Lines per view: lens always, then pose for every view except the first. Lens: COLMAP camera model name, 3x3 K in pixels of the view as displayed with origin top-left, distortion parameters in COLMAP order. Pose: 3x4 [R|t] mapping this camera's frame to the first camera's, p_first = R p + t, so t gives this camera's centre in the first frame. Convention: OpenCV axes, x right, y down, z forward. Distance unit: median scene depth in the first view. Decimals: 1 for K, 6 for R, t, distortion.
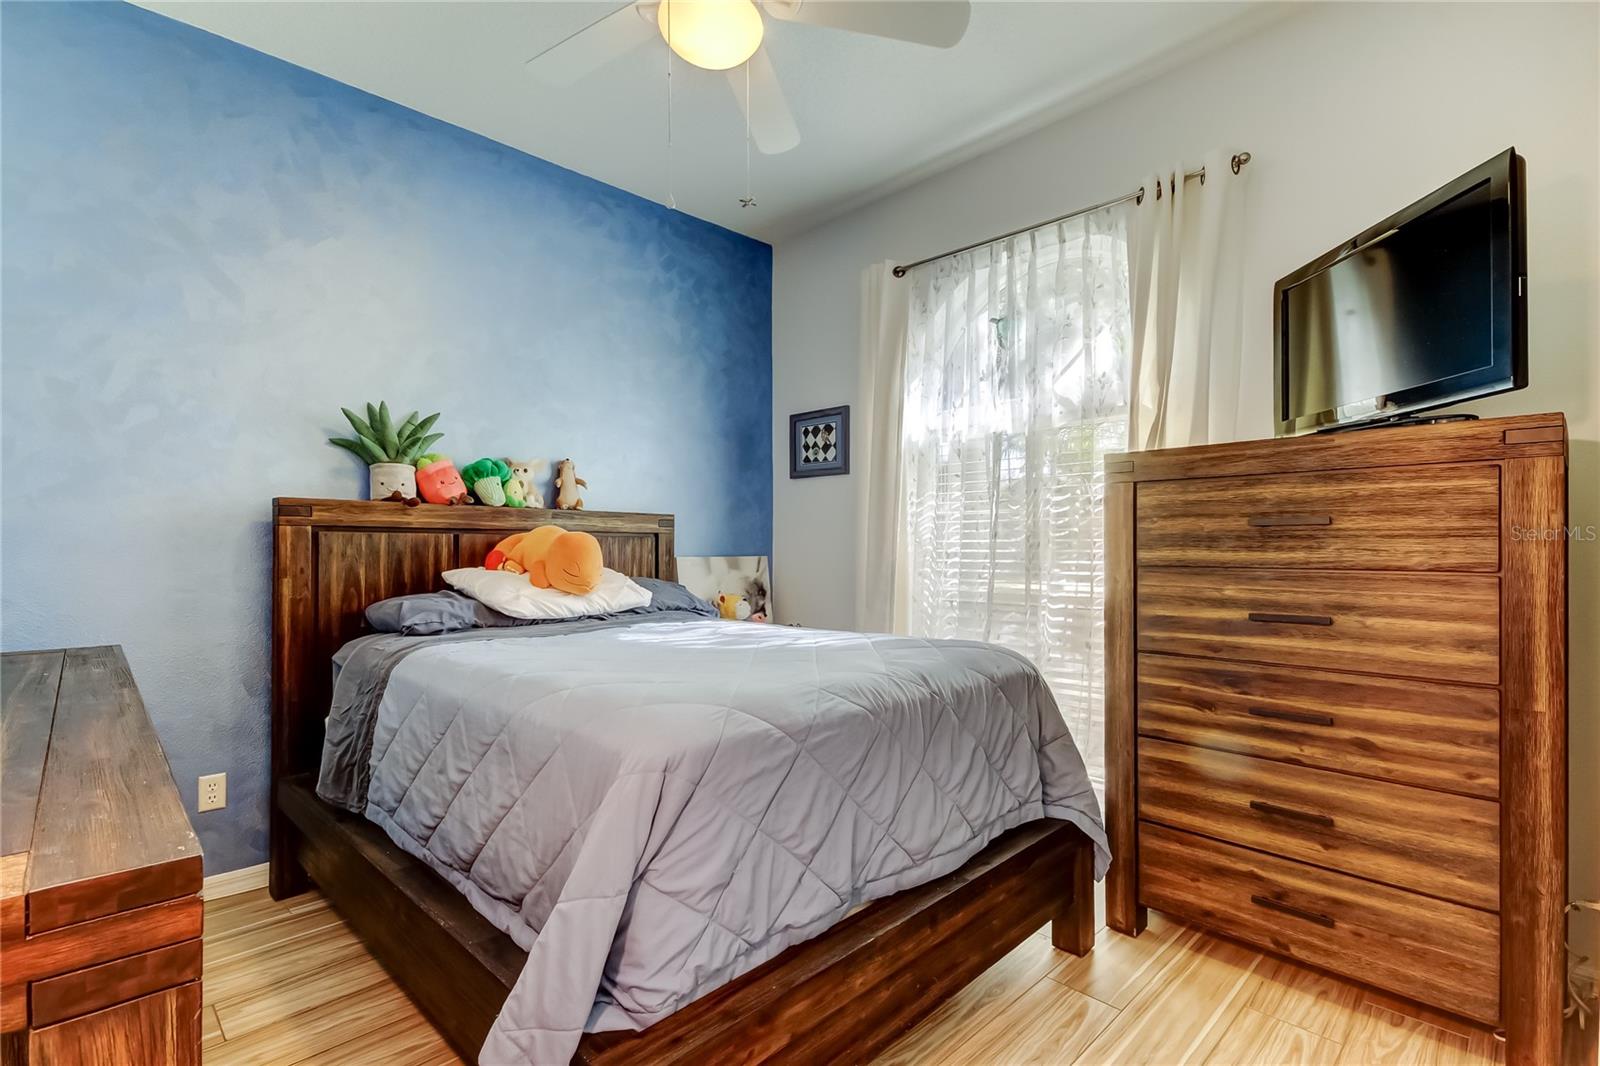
lens RADIAL K [[738.6, 0, 798.9], [0, 738.6, 543.3], [0, 0, 1]] dist [-0.001493, -0.001554]
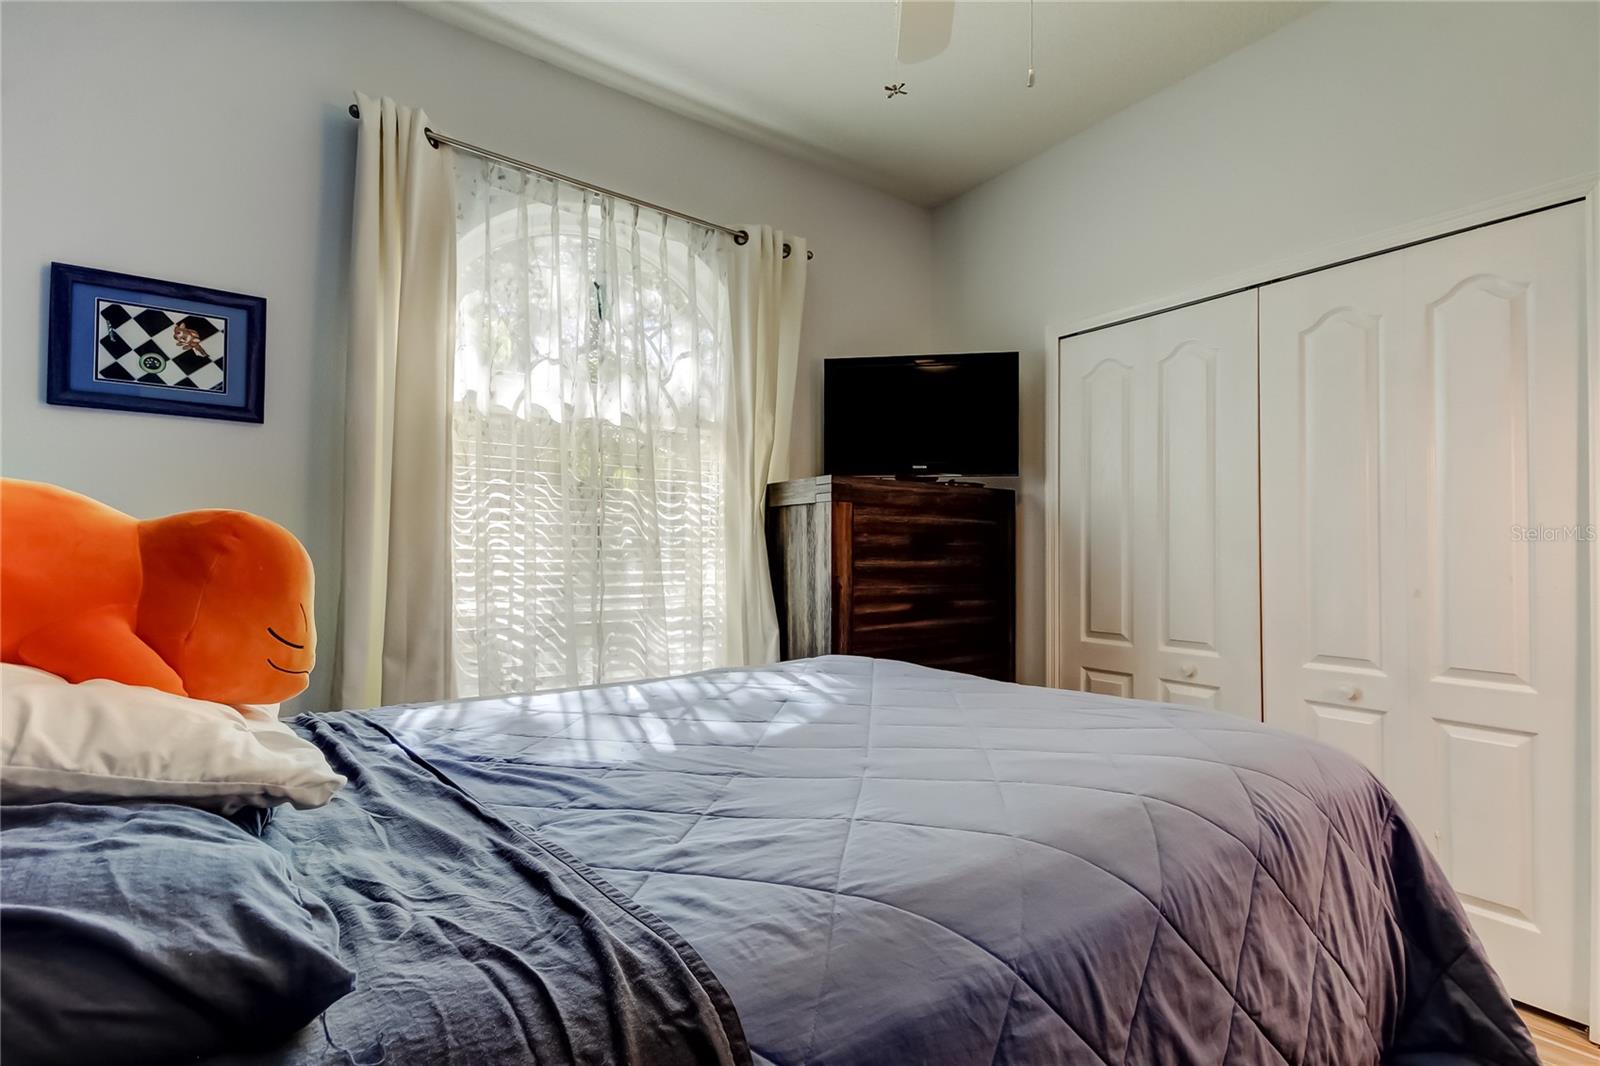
lens RADIAL K [[738.6, 0, 798.8], [0, 738.6, 534.2], [0, 0, 1]] dist [-0.001493, -0.001554]
pose [[0.130832, 0.028052, 0.991008, -0.420869], [-0.006924, 0.999601, -0.027381, 0.000668], [-0.991380, -0.003279, 0.130974, 0.532279]]
